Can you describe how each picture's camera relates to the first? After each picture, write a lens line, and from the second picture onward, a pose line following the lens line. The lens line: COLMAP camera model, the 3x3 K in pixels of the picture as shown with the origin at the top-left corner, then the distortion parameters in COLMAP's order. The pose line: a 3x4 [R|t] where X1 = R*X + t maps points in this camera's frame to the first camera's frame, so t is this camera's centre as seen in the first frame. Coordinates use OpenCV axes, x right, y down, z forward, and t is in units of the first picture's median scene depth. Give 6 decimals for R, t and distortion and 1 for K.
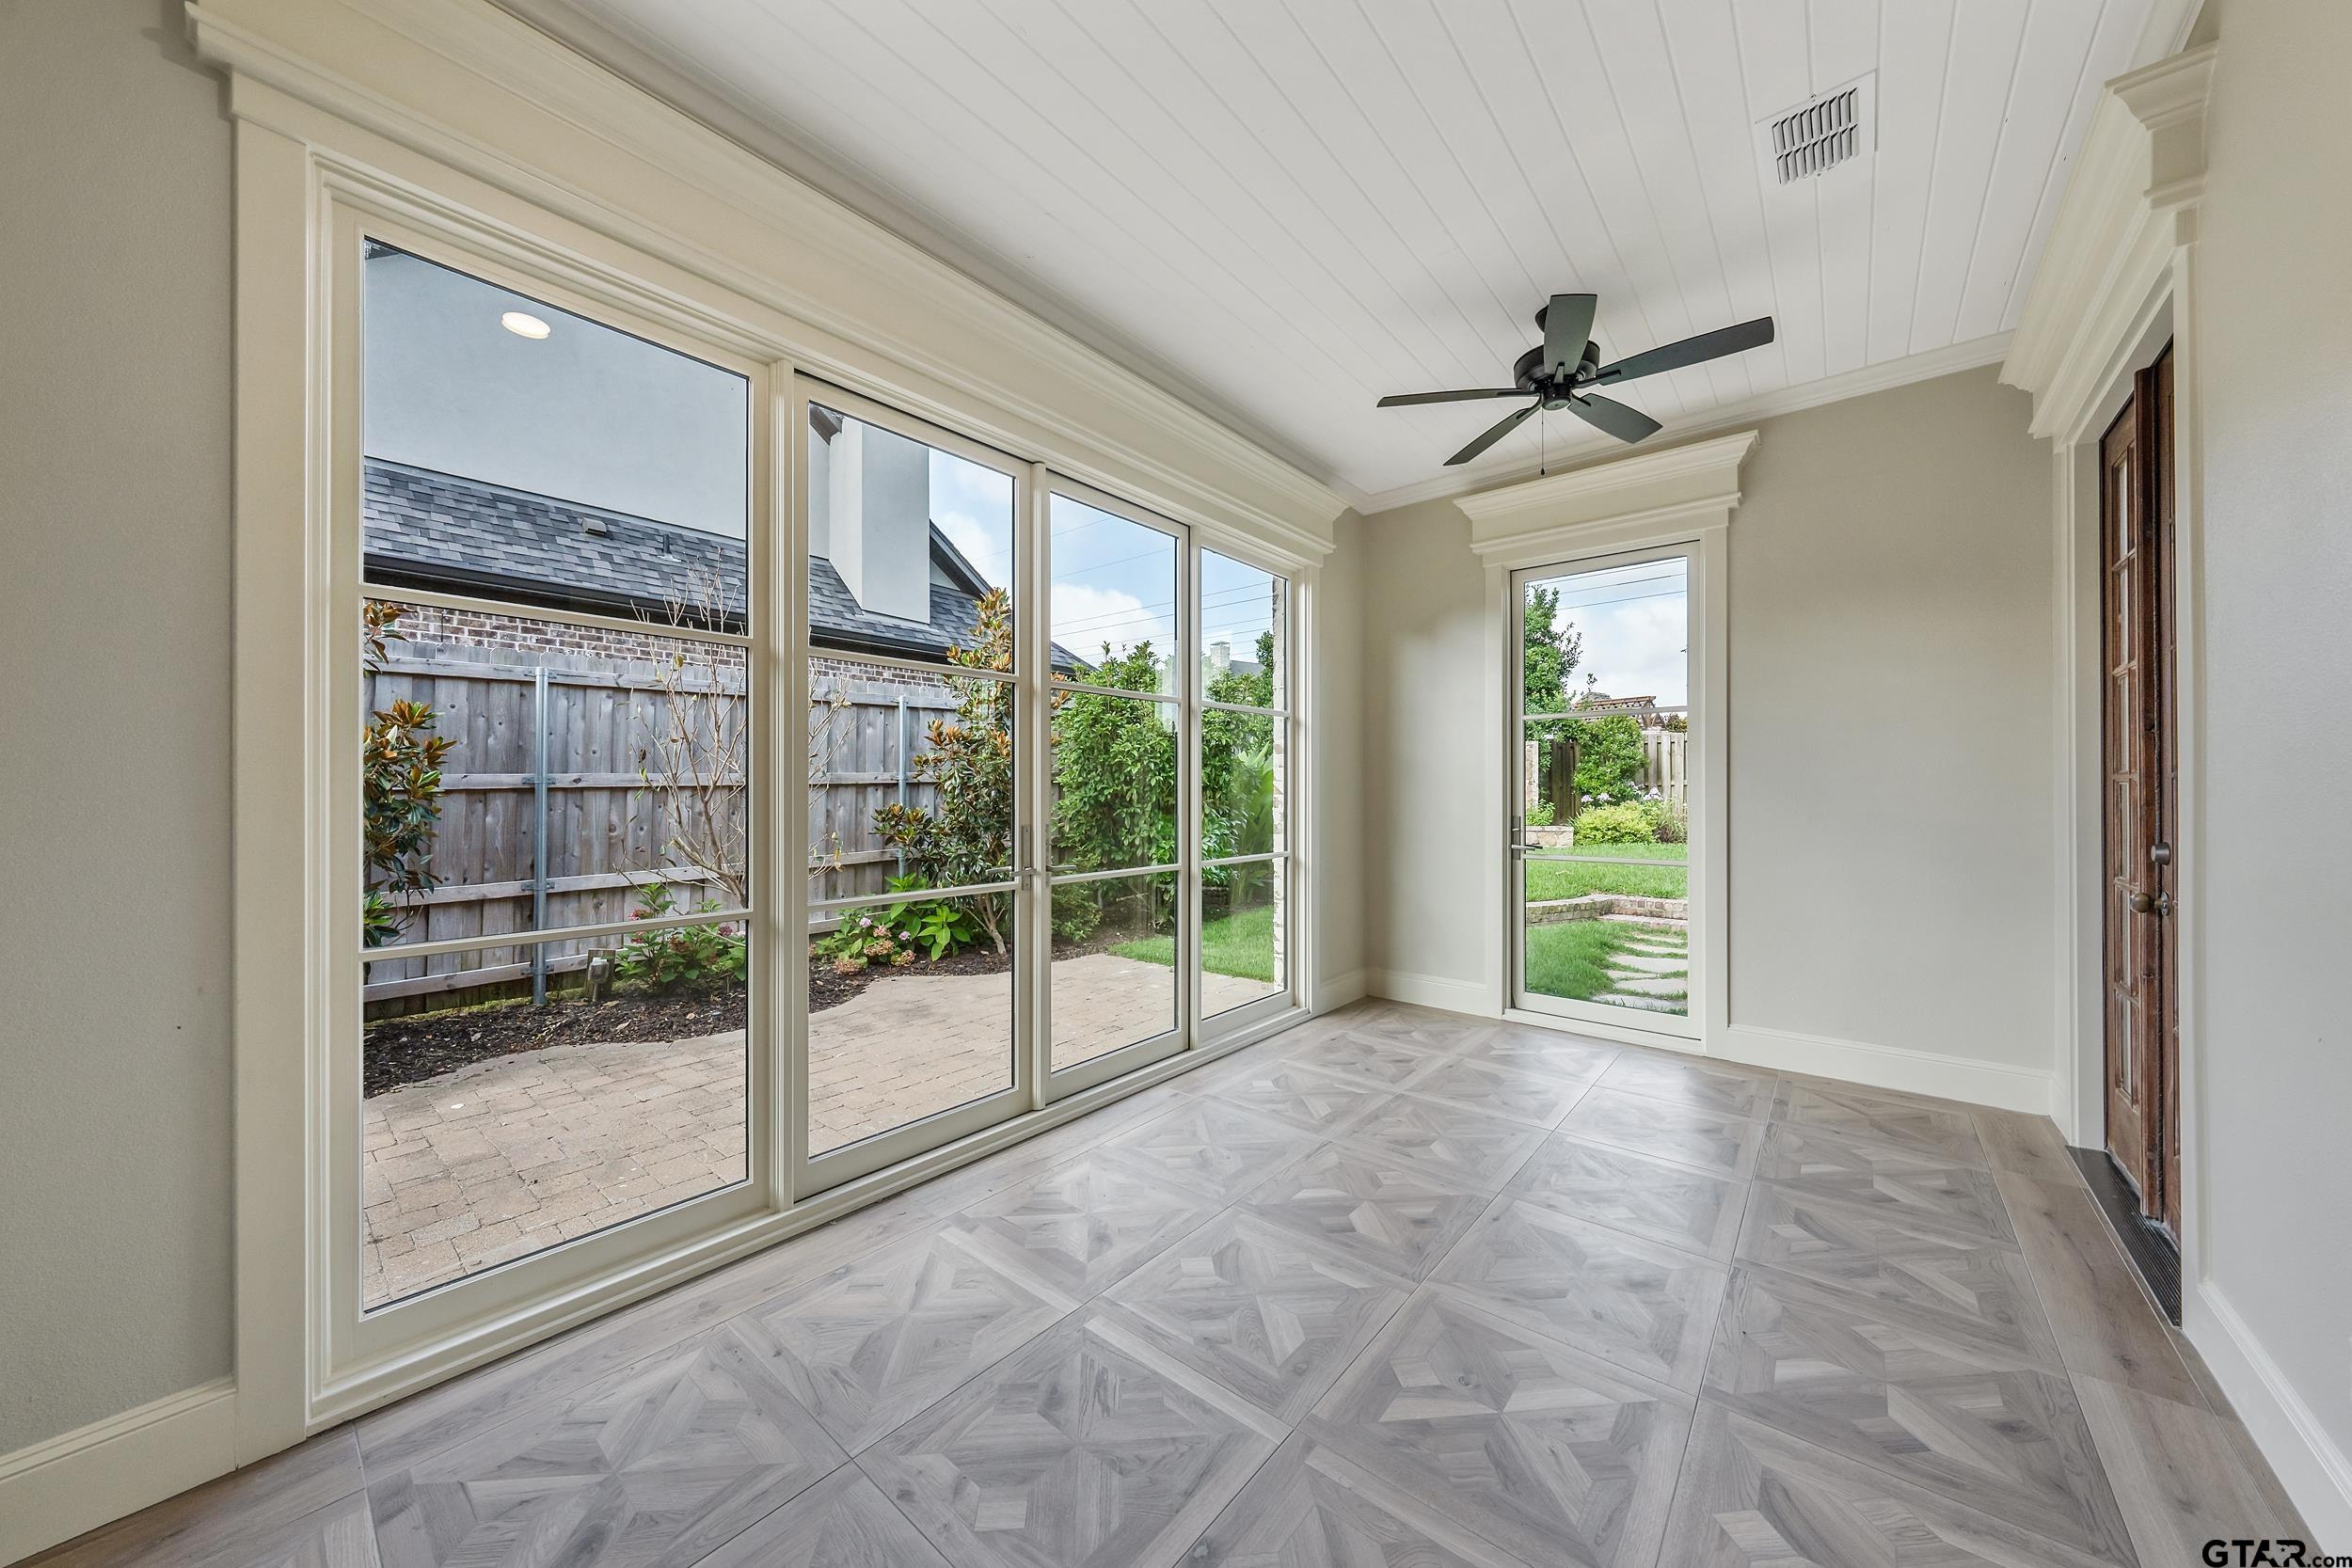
lens RADIAL K [[804.2, 0, 1174.0], [0, 804.2, 788.7], [0, 0, 1]] dist [-0.000915, -0.000081]
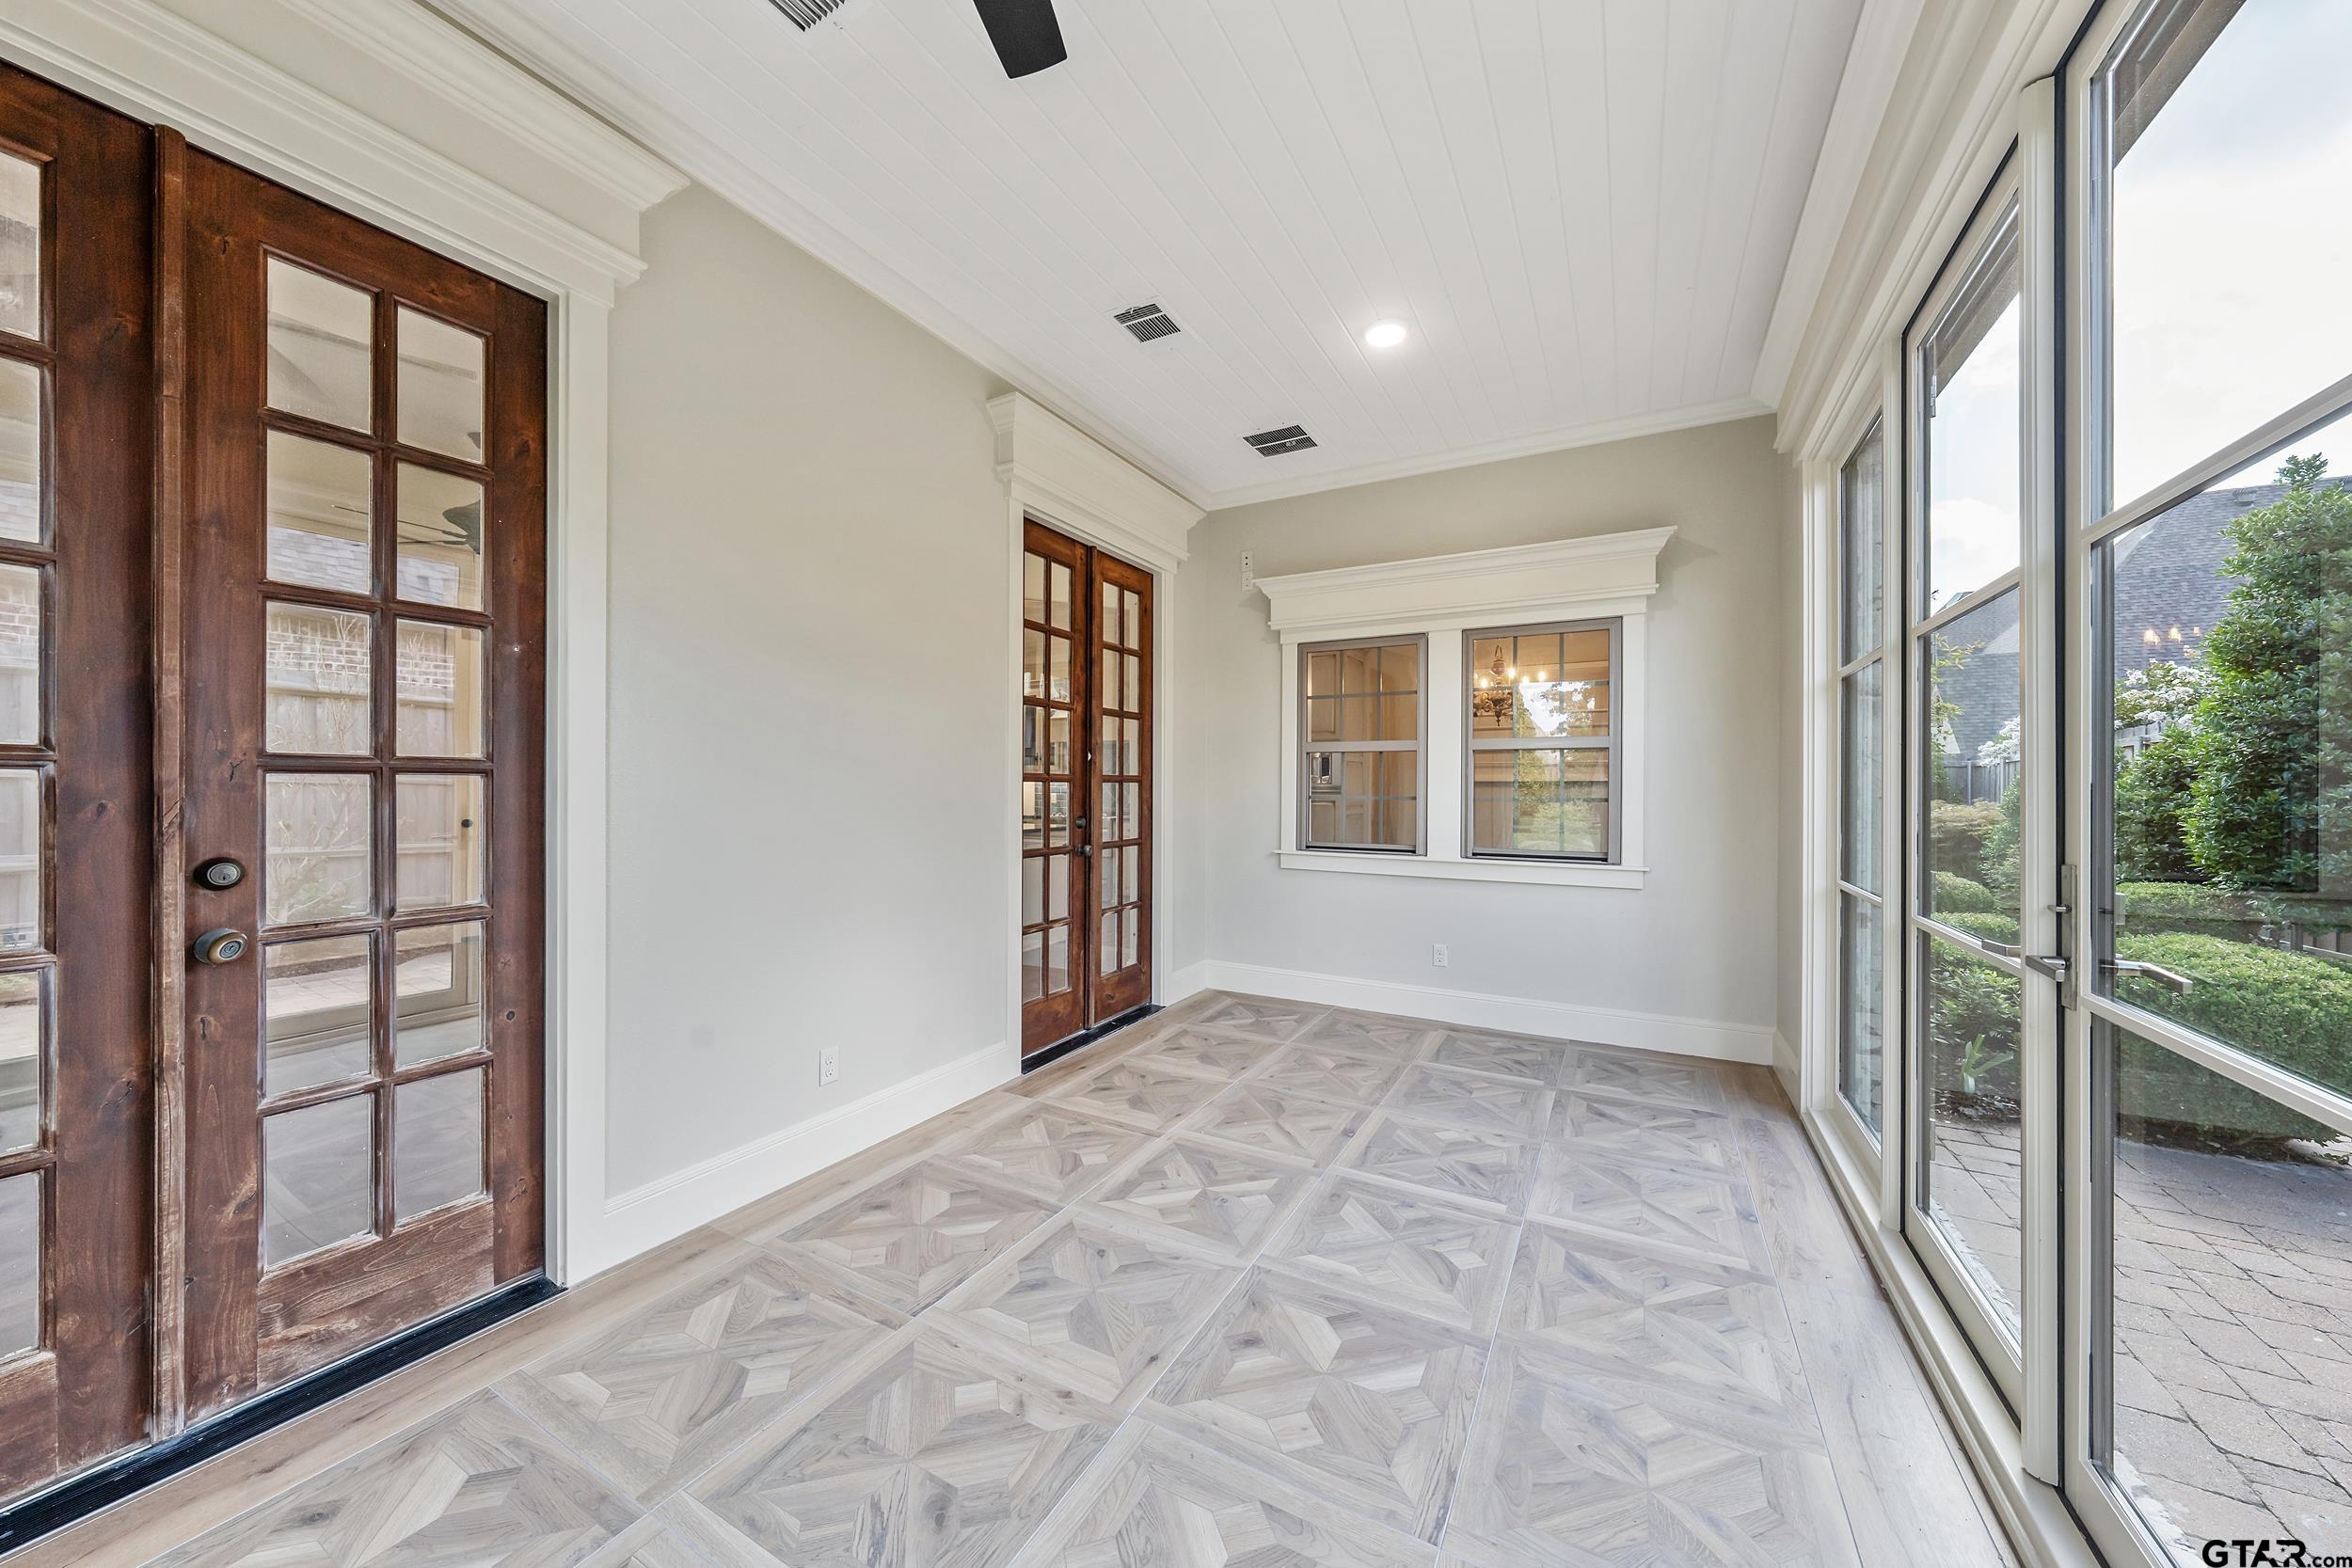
lens RADIAL K [[831.5, 0, 1176.0], [0, 831.5, 789.6], [0, 0, 1]] dist [-0.002095, -0.000115]
pose [[-0.981463, -0.002242, -0.191638, 0.691032], [-0.001353, 0.999988, -0.004770, 0.013046], [0.191646, -0.004422, -0.981454, 2.307901]]
